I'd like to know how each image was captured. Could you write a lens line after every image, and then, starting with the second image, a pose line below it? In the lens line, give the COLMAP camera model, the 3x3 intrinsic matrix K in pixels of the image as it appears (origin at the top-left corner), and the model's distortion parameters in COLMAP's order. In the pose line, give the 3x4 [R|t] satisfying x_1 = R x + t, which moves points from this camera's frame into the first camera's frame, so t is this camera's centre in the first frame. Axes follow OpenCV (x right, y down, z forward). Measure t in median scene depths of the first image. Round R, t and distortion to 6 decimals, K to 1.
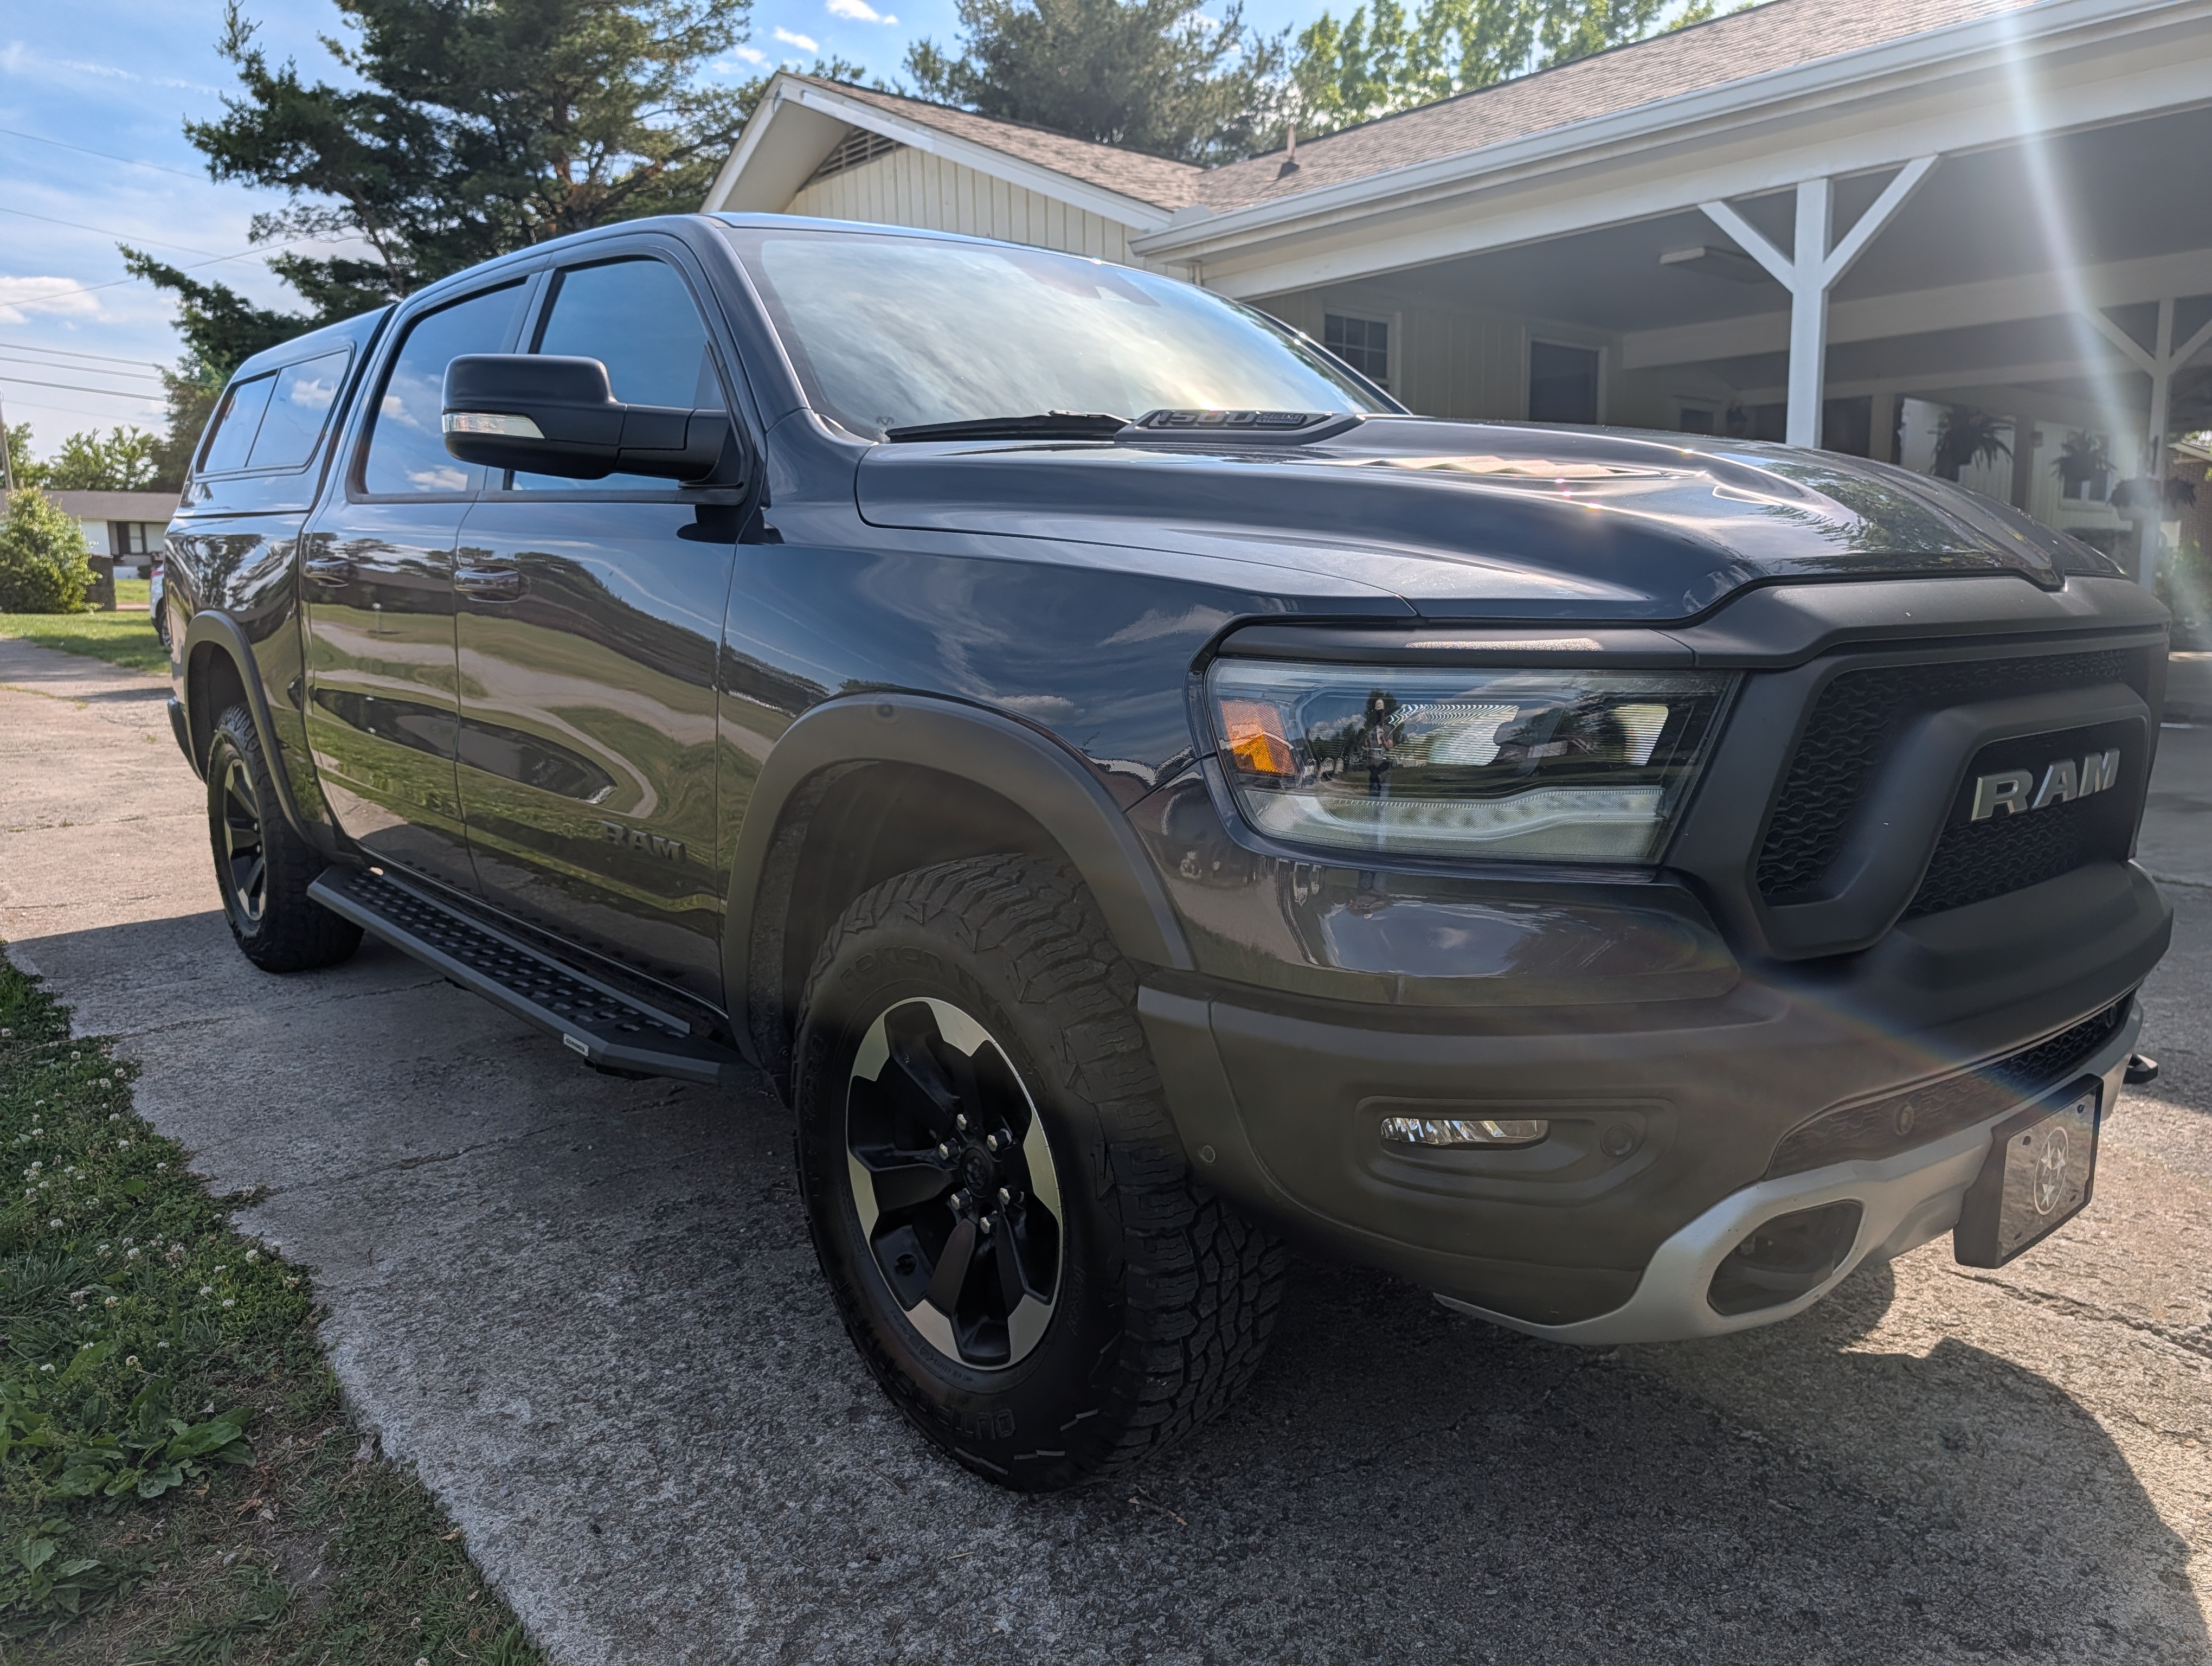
lens RADIAL K [[1586.3, 0, 1106.0], [0, 1586.3, 833.0], [0, 0, 1]] dist [0.017063, -0.000647]
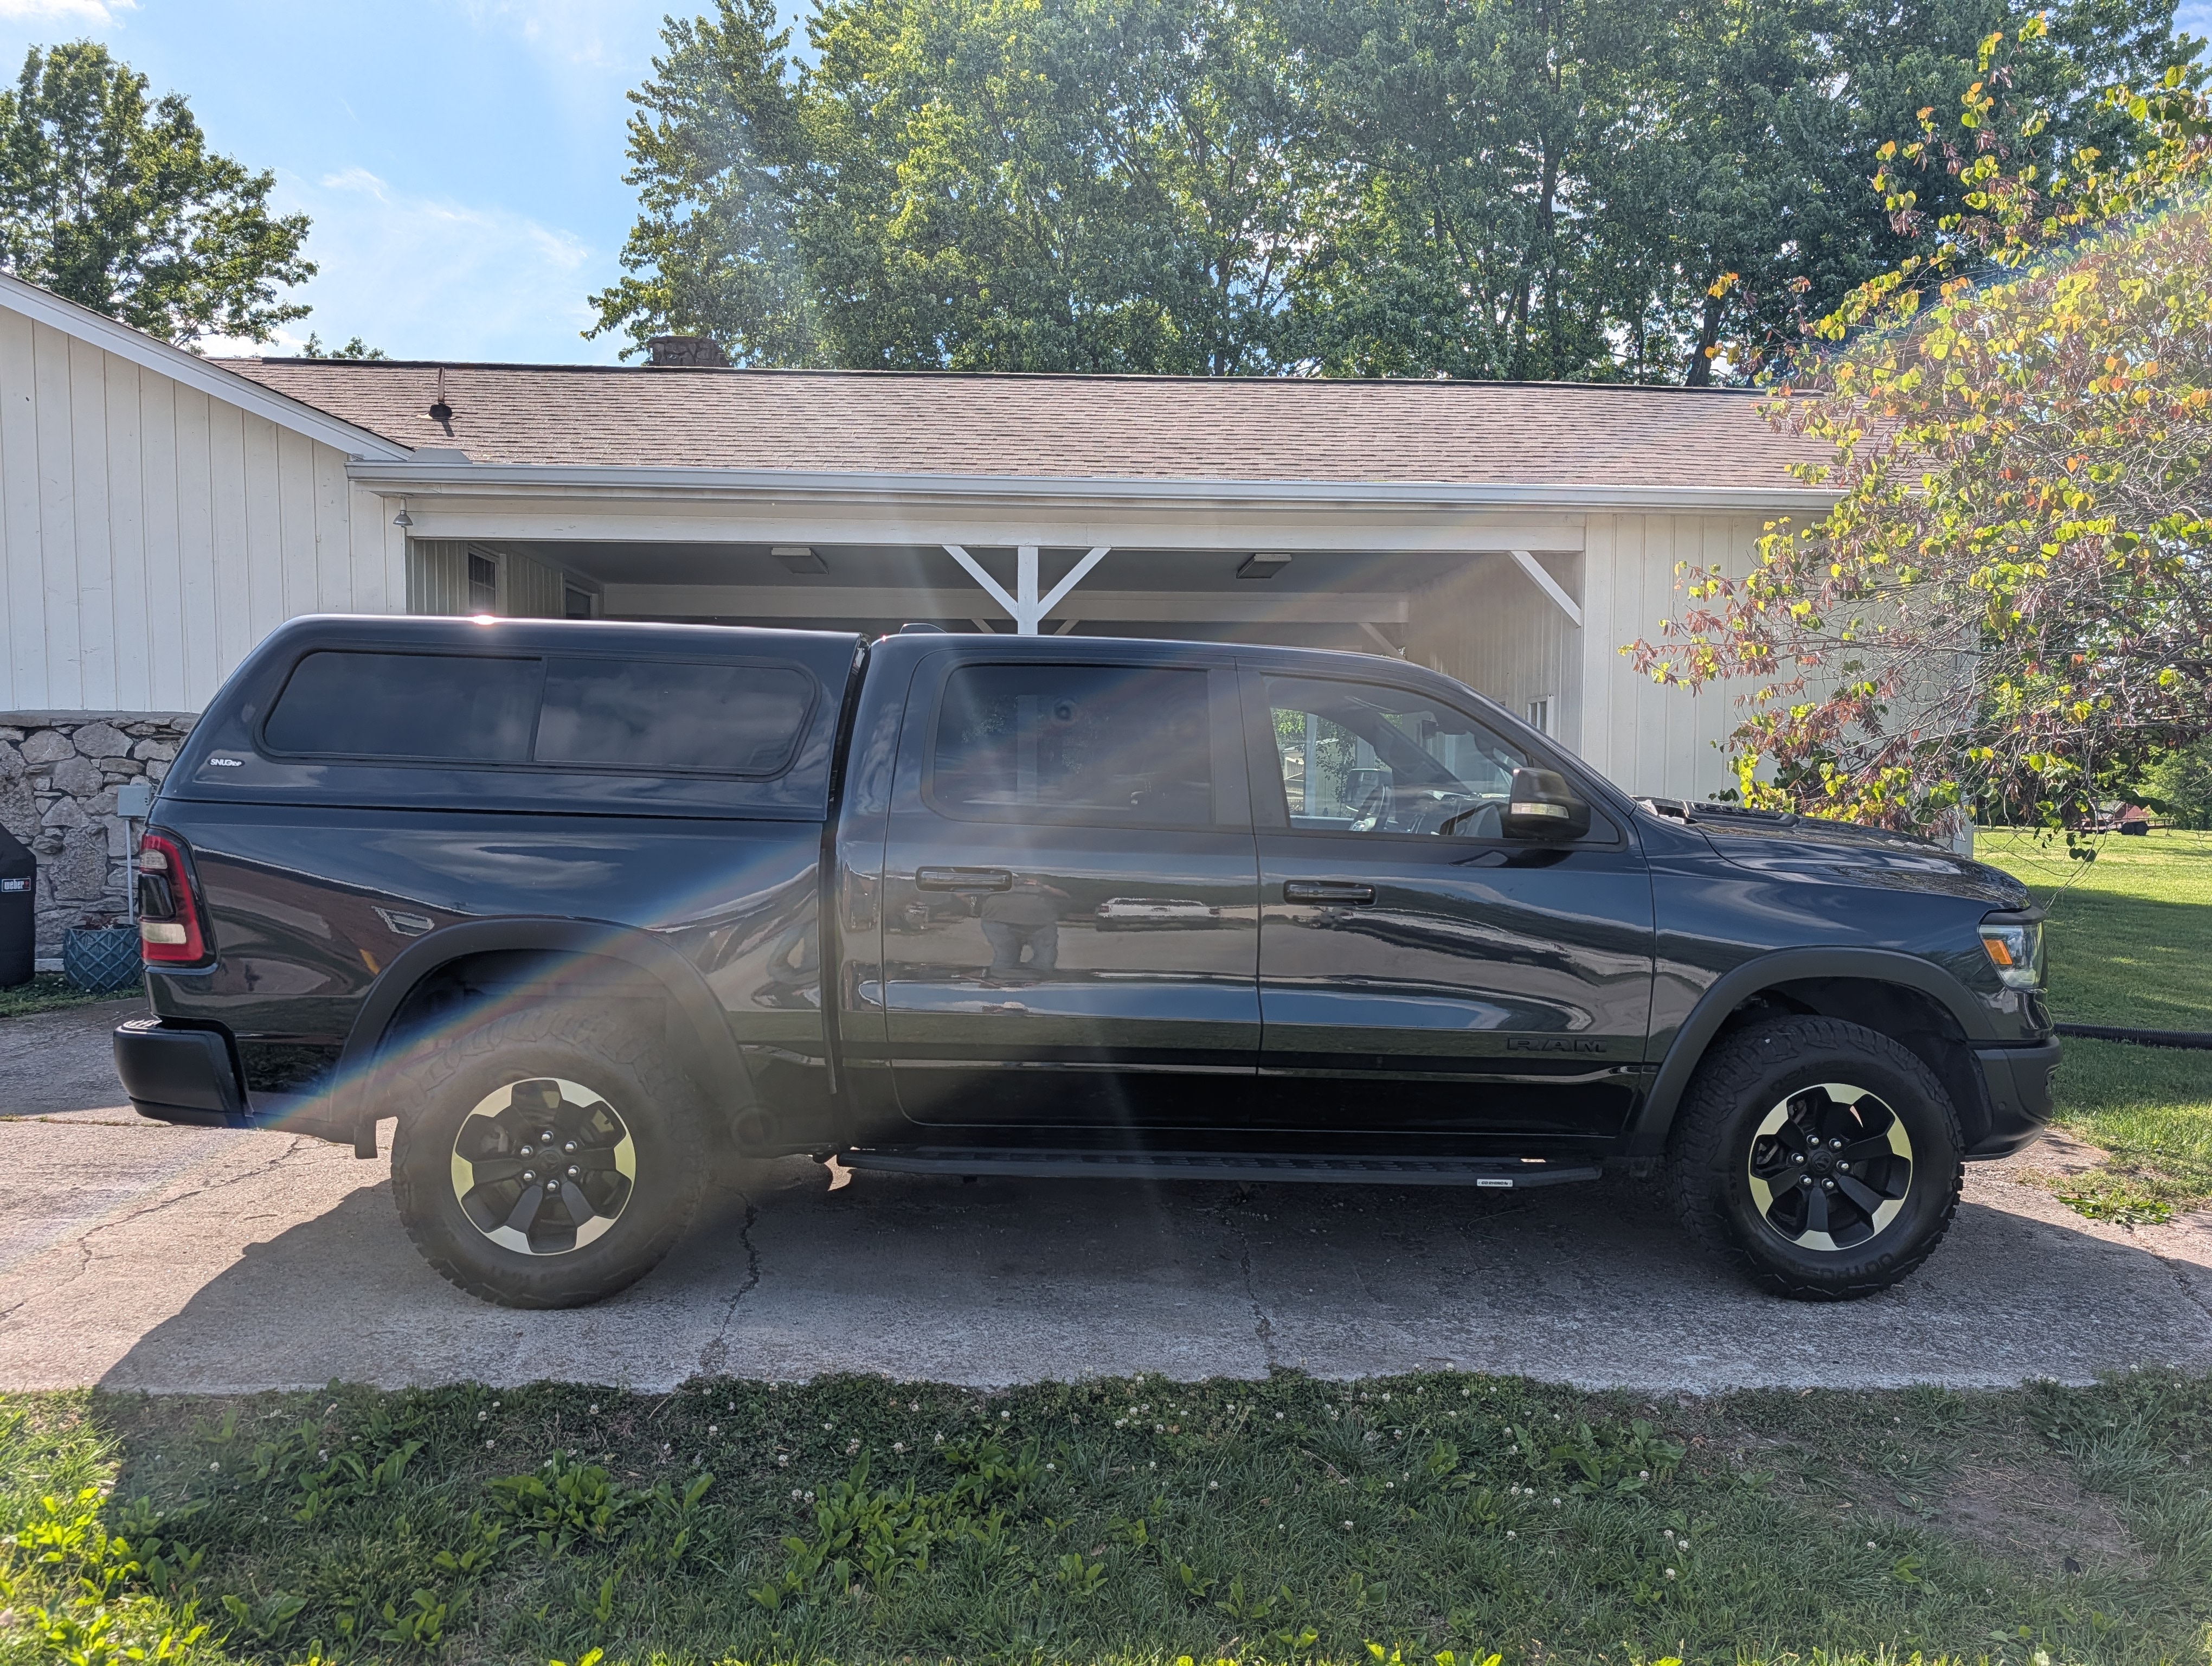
lens RADIAL K [[1586.3, 0, 1106.0], [0, 1586.3, 833.0], [0, 0, 1]] dist [0.017063, -0.000647]
pose [[0.598514, -0.019427, 0.800876, -1.572590], [0.109061, 0.992375, -0.057432, -0.141926], [-0.793654, 0.121718, 0.596069, 0.271955]]
